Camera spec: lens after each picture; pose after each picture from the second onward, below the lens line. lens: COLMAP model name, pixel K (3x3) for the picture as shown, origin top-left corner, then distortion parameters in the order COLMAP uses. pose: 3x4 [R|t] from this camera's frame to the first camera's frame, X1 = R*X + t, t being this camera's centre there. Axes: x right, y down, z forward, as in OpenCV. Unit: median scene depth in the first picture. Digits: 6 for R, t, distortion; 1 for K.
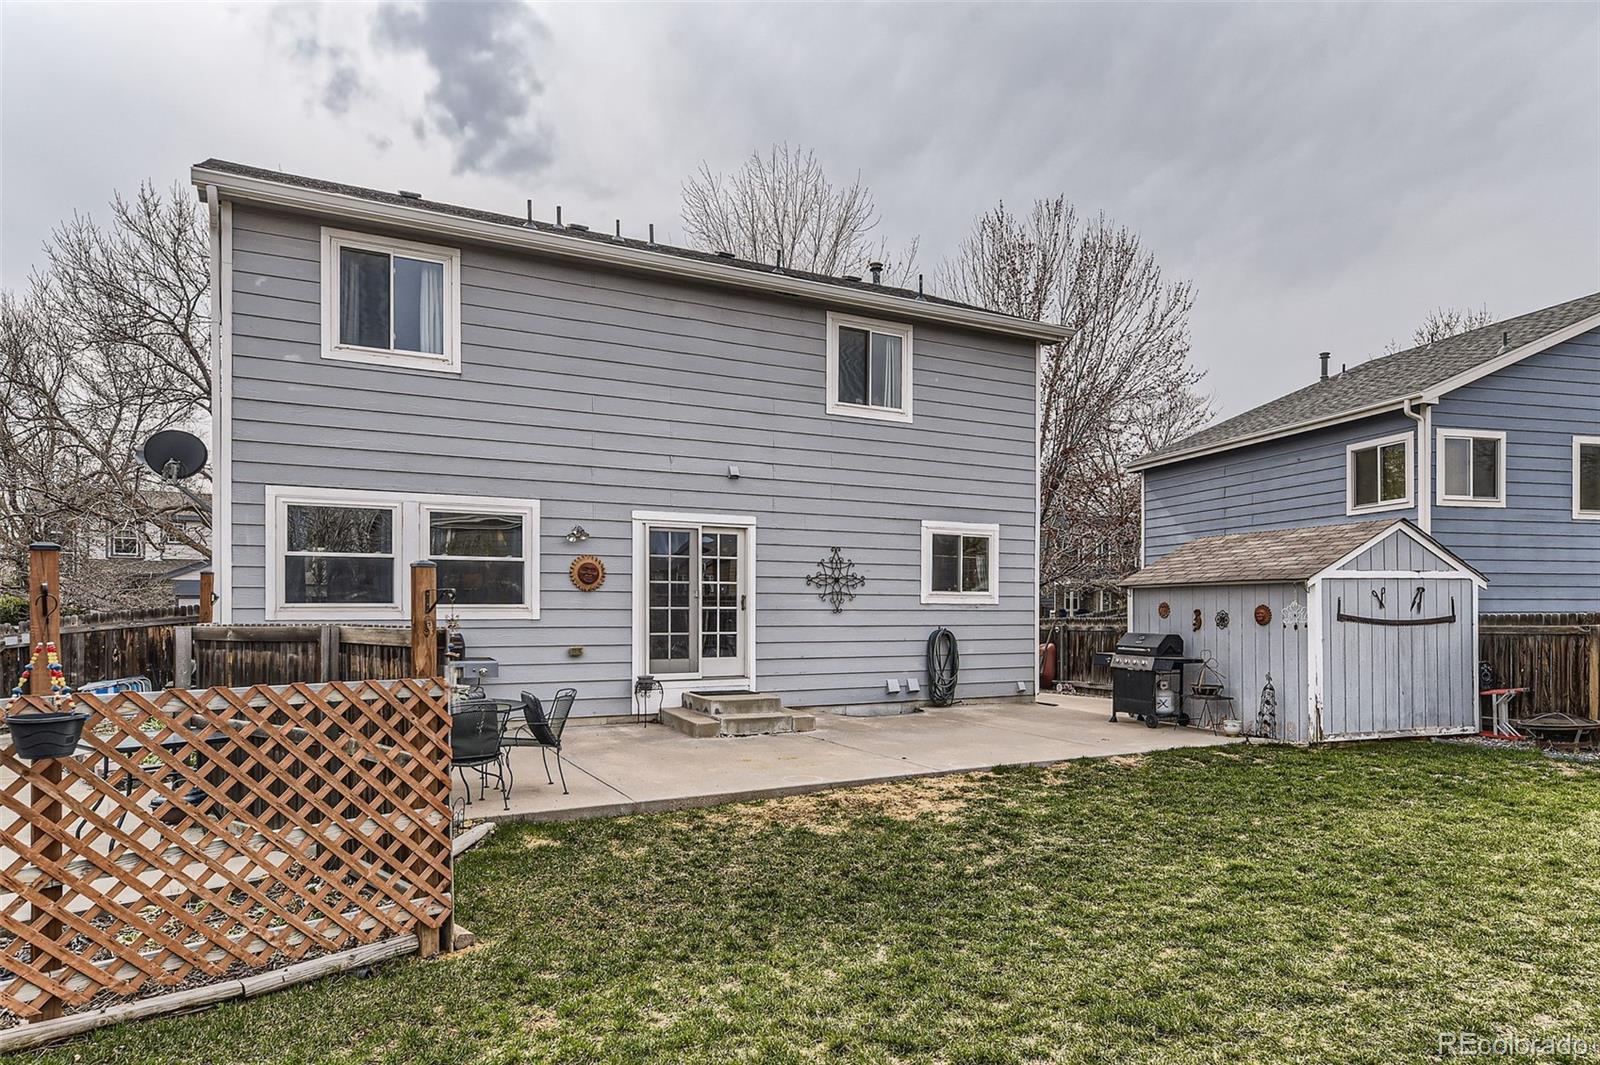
lens RADIAL K [[992.4, 0, 802.8], [0, 992.4, 614.1], [0, 0, 1]] dist [0.003021, 0.000333]
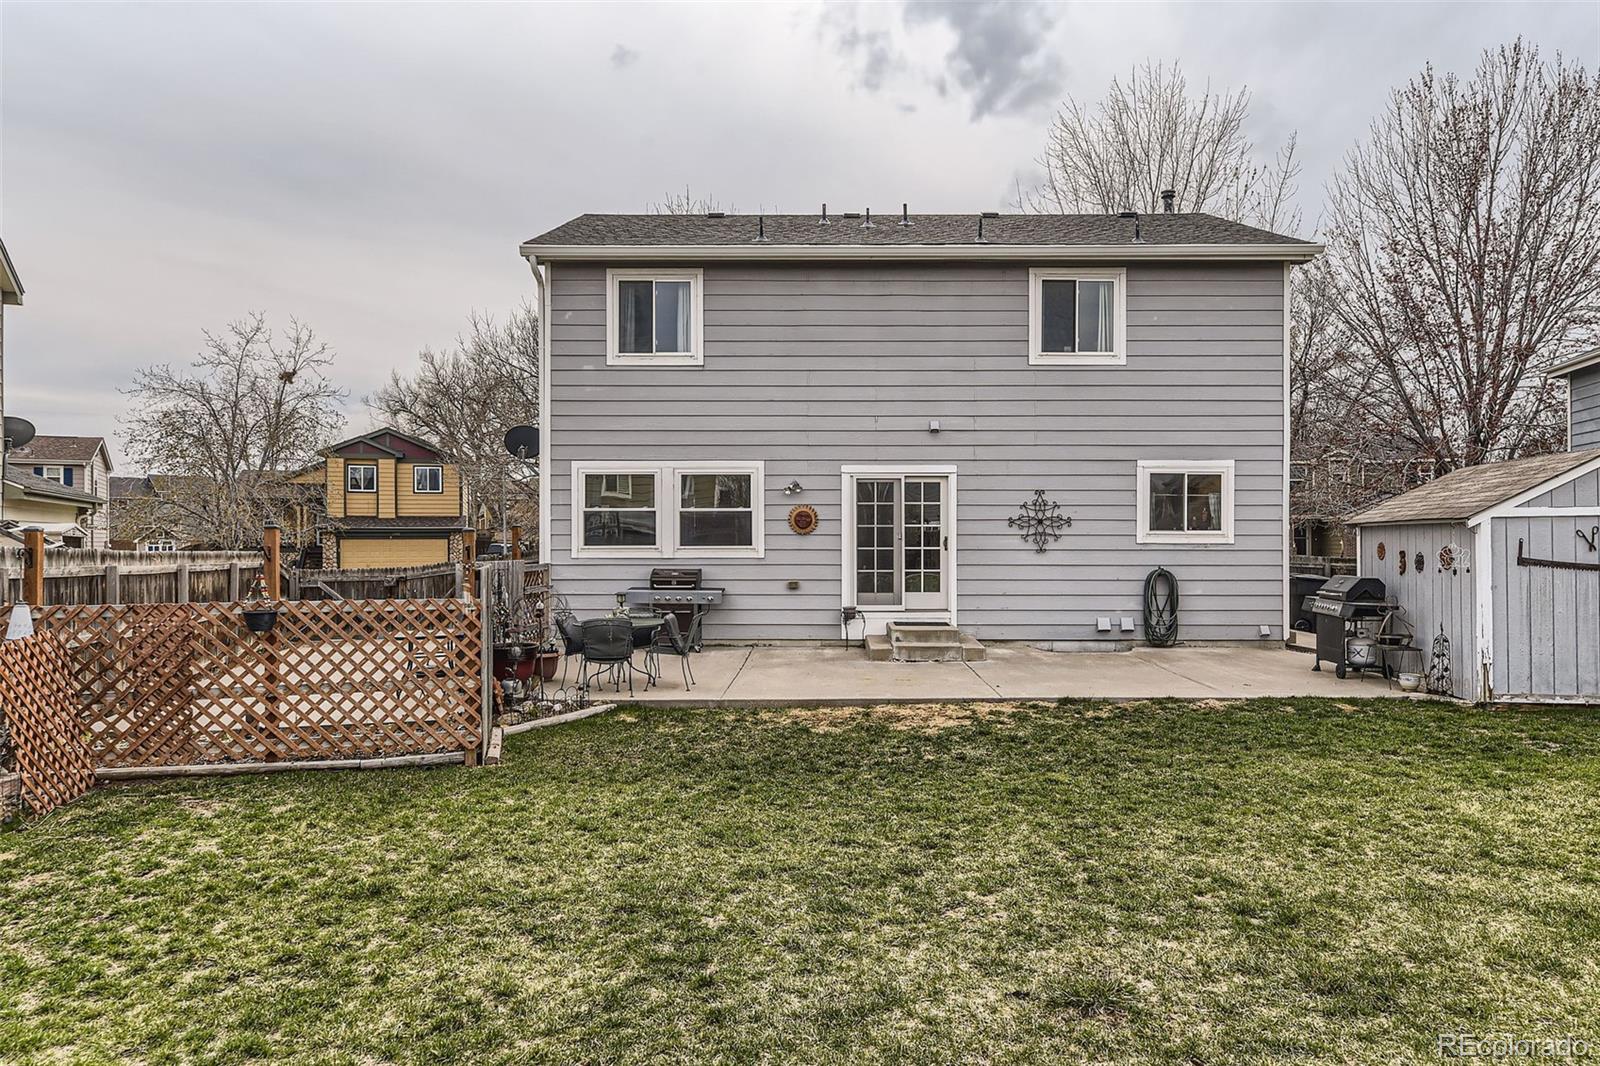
lens RADIAL K [[1046.7, 0, 799.1], [0, 1046.7, 541.3], [0, 0, 1]] dist [0.003907, 0.000729]
pose [[0.871259, -0.002253, -0.490819, 0.379749], [0.000378, 0.999992, -0.003918, -0.009548], [0.490824, 0.003227, 0.871253, -0.100058]]
